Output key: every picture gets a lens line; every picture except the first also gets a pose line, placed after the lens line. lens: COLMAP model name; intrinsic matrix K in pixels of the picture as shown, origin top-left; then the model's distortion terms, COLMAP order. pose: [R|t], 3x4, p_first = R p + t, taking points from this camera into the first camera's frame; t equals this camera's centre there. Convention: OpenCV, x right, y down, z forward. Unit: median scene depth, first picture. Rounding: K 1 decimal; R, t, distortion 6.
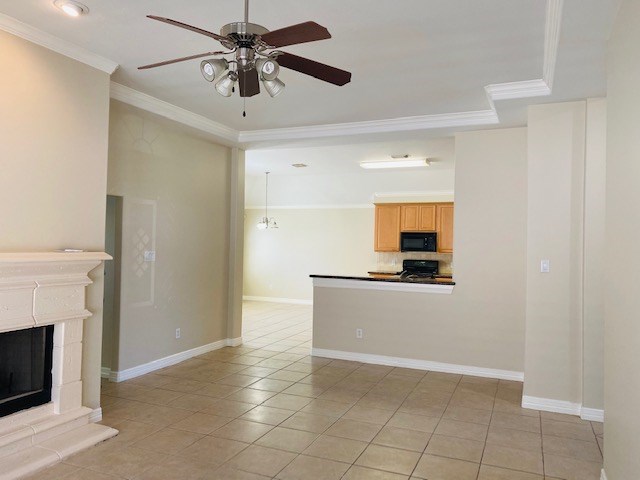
lens RADIAL K [[489.8, 0, 320.0], [0, 489.8, 240.0], [0, 0, 1]] dist [0.103297, -0.157720]
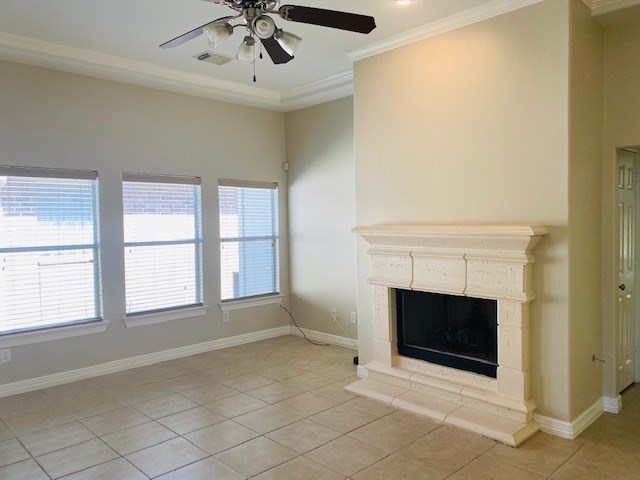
lens RADIAL K [[489.8, 0, 320.0], [0, 489.8, 240.0], [0, 0, 1]] dist [0.103297, -0.157720]
pose [[-0.391682, 0.025890, -0.919737, 0.494041], [0.013468, 0.999658, 0.022405, 0.026115], [0.920002, -0.003611, -0.391896, 1.079287]]
